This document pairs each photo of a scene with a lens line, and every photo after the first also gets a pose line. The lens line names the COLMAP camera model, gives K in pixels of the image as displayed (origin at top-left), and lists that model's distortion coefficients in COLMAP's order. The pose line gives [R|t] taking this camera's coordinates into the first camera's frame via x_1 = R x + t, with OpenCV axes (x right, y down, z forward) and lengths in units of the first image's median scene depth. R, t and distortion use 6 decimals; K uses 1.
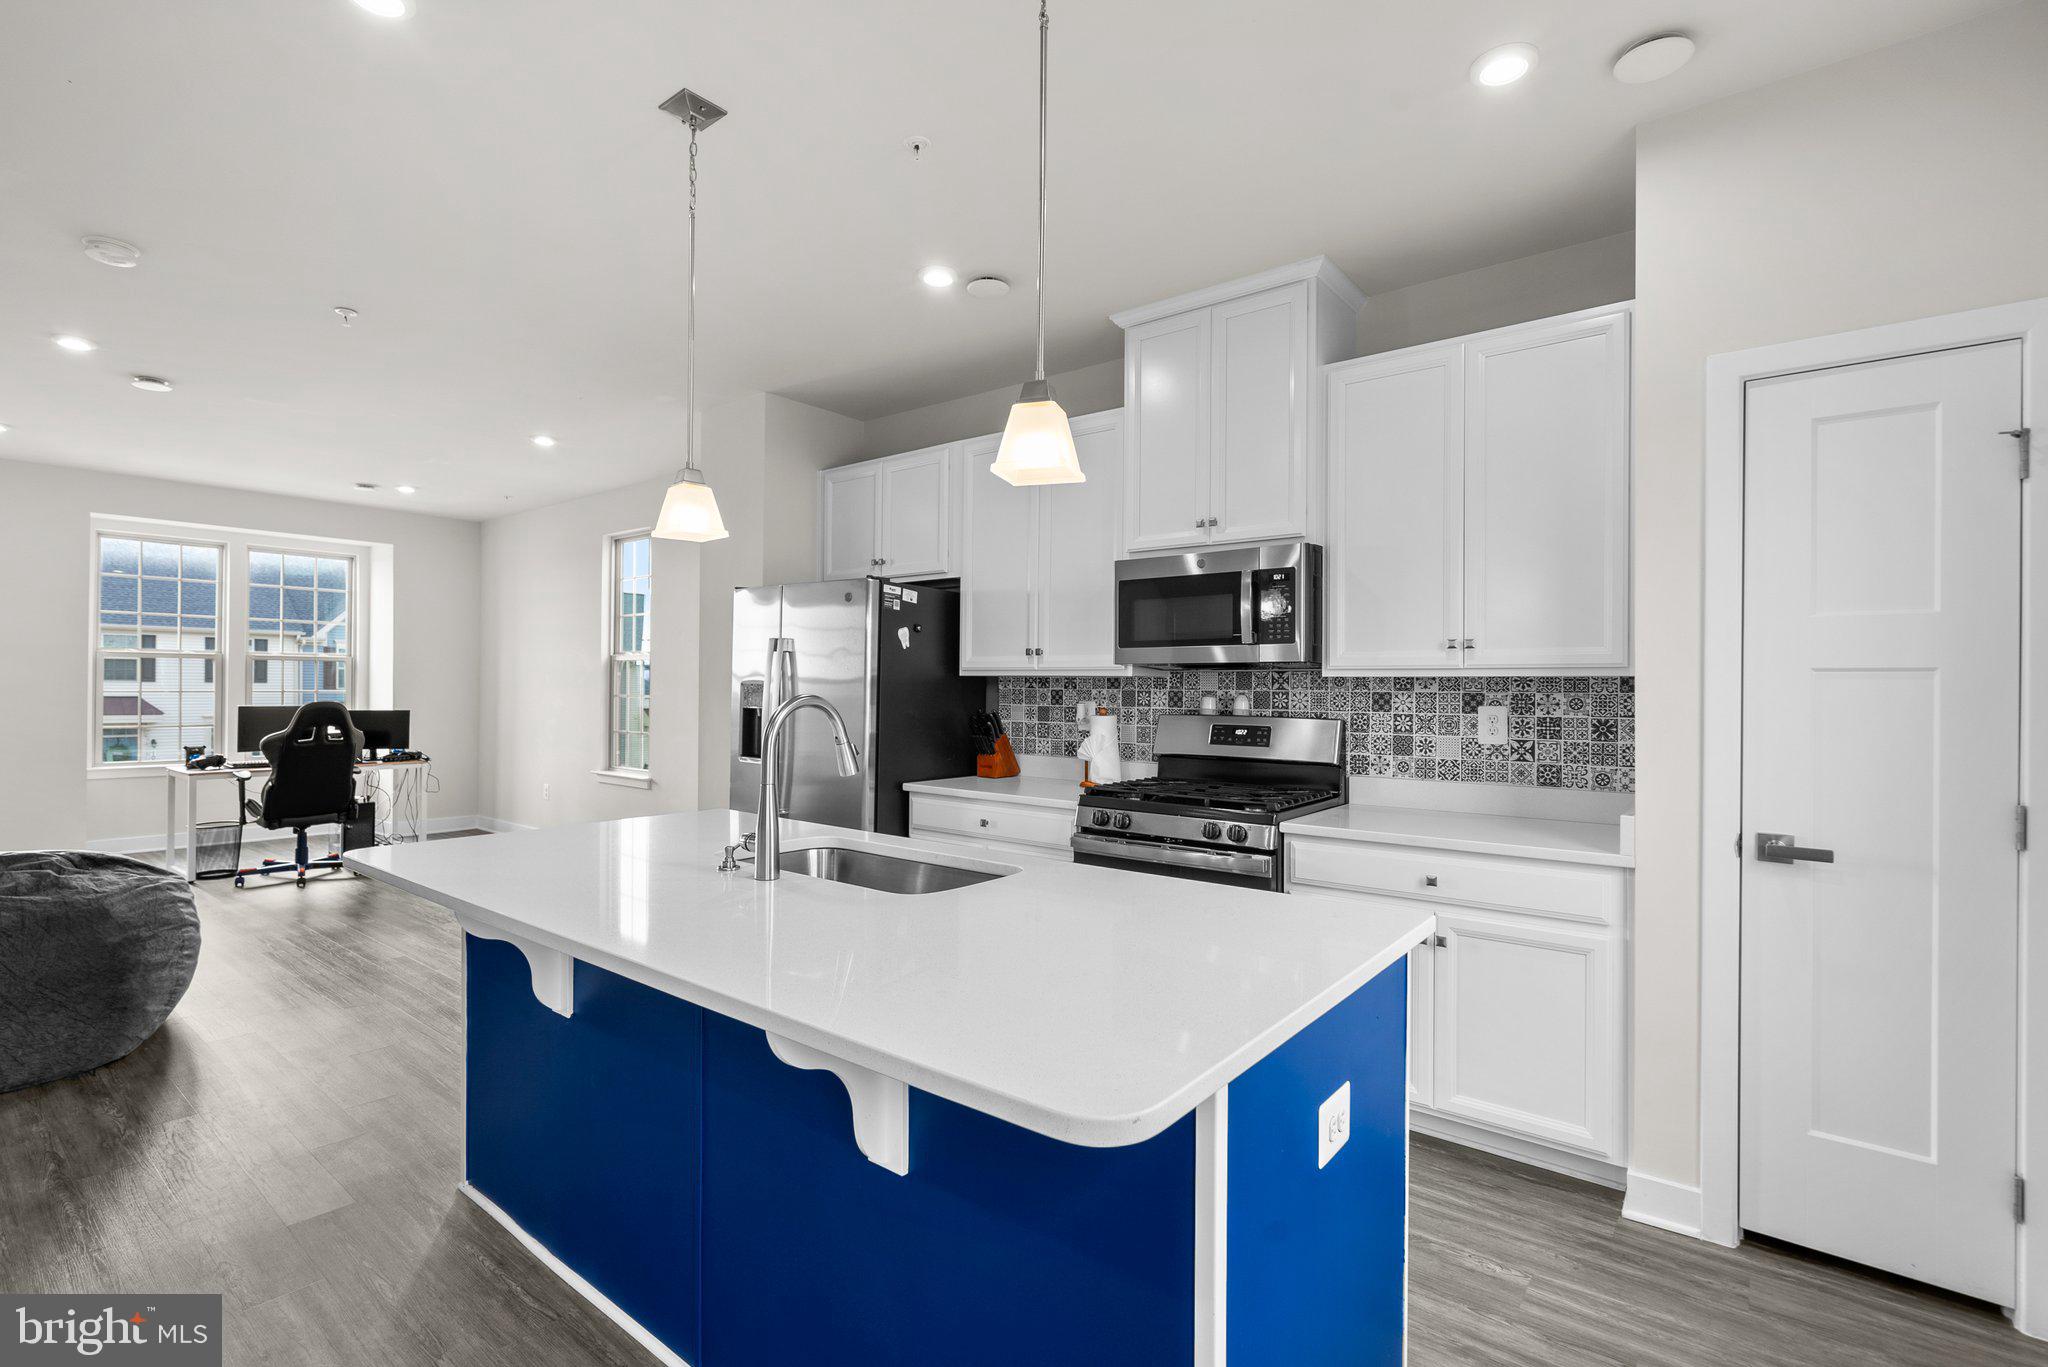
lens RADIAL K [[943.6, 0, 1013.1], [0, 943.6, 683.5], [0, 0, 1]] dist [-0.003088, 0.001776]
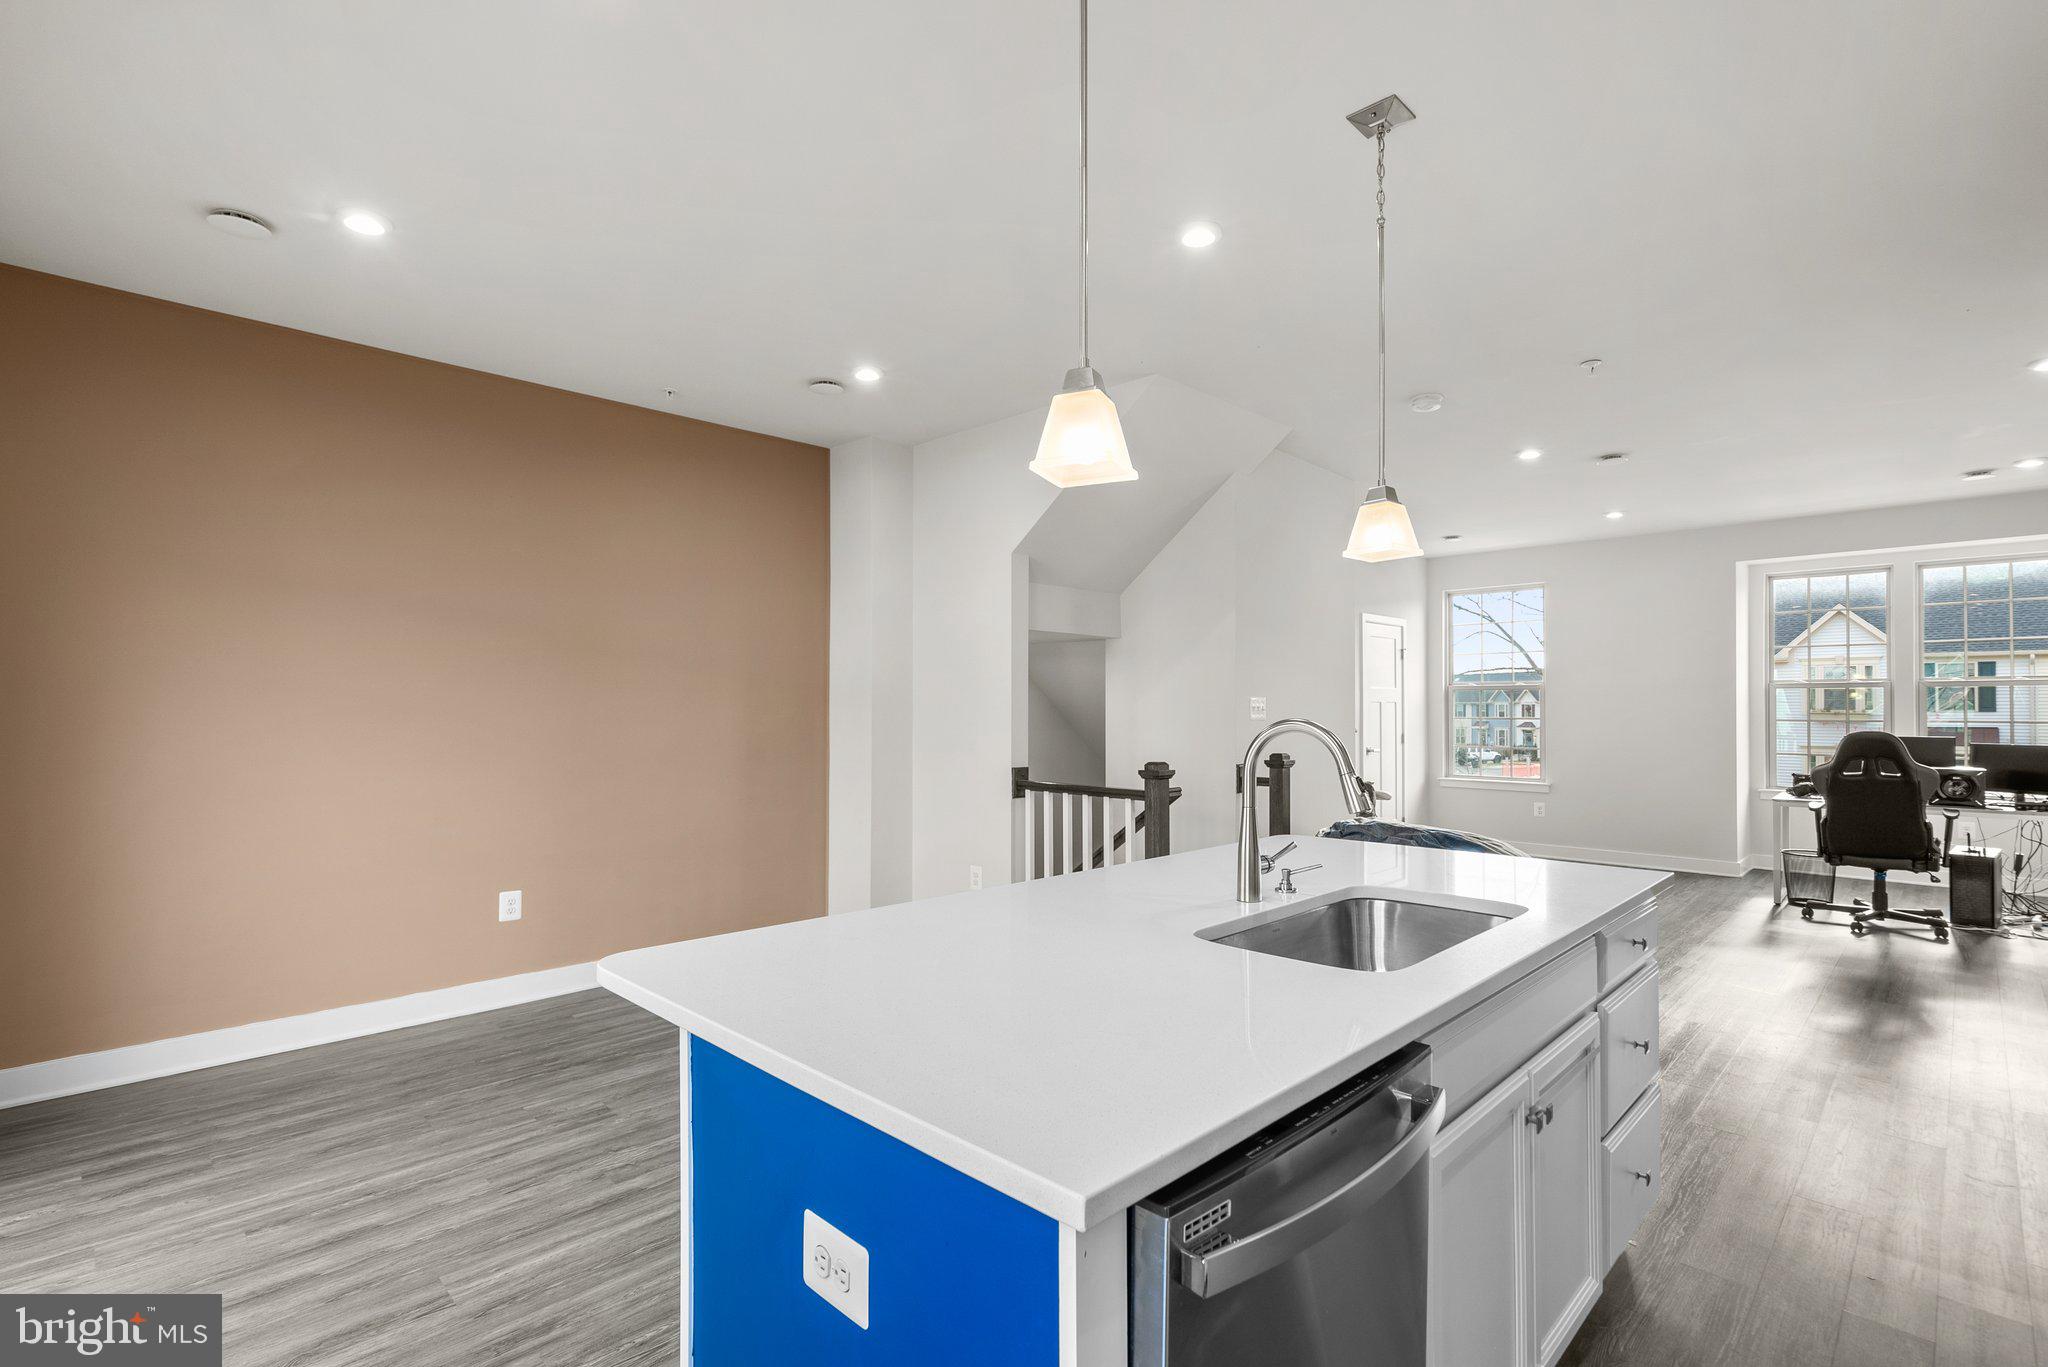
lens RADIAL K [[941.3, 0, 1014.0], [0, 941.3, 682.1], [0, 0, 1]] dist [-0.003945, 0.000310]
pose [[-0.109079, -0.037153, -0.993339, 0.423879], [0.001408, 0.999294, -0.037530, 0.007354], [0.994032, -0.005493, -0.108949, 0.469181]]
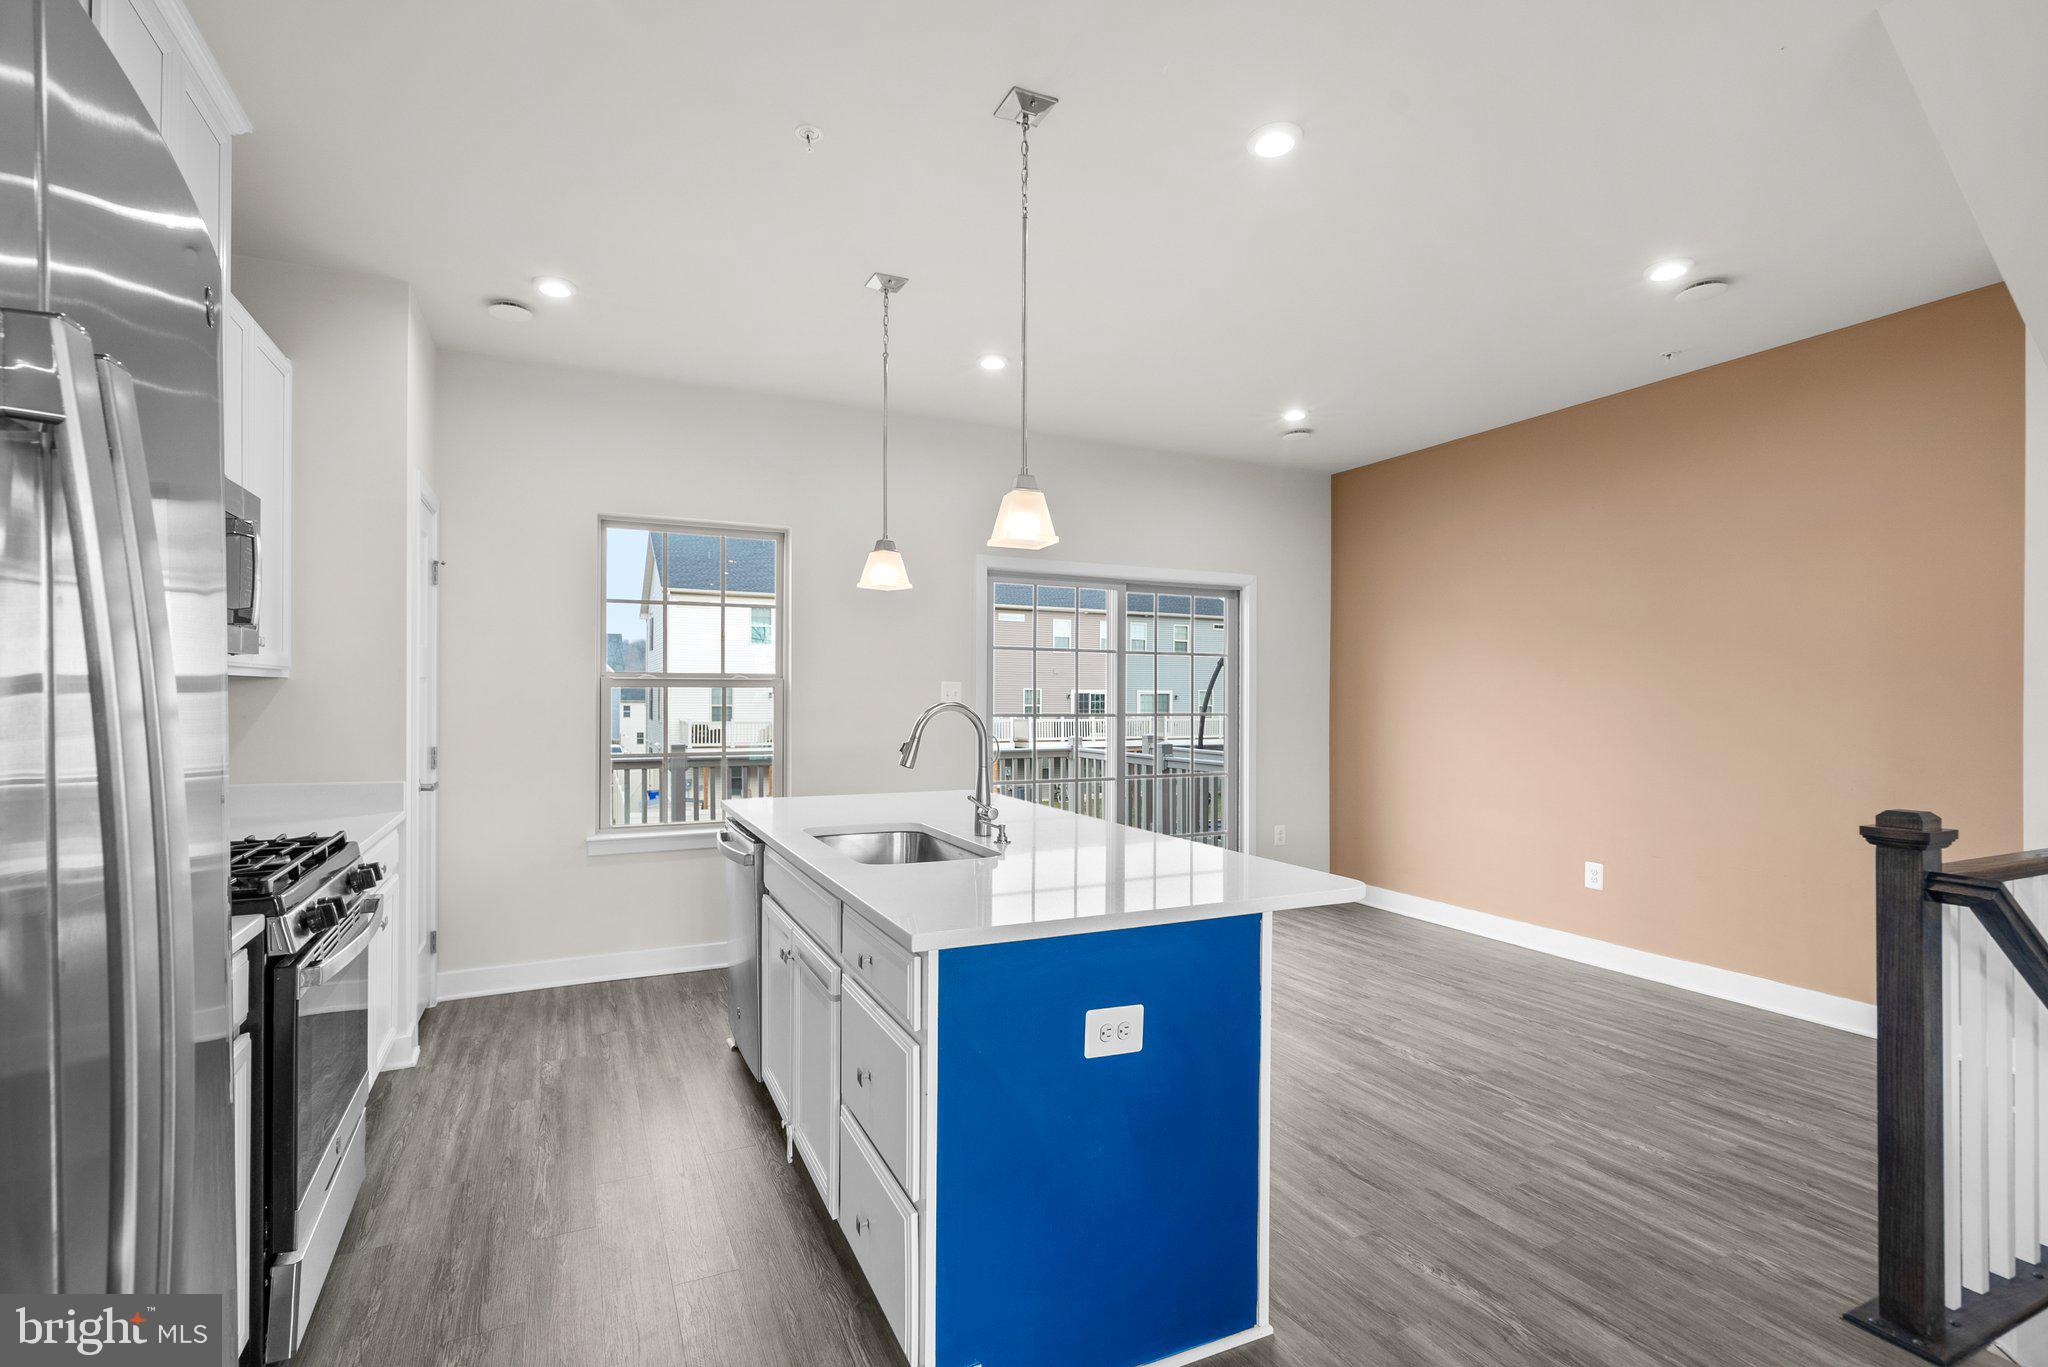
lens RADIAL K [[948.1, 0, 1014.0], [0, 948.1, 681.9], [0, 0, 1]] dist [-0.000700, 0.000959]
pose [[-0.902467, -0.007837, 0.430688, -0.491883], [-0.013712, 0.999850, -0.010539, -0.002330], [-0.430541, -0.015417, -0.902439, 1.226862]]
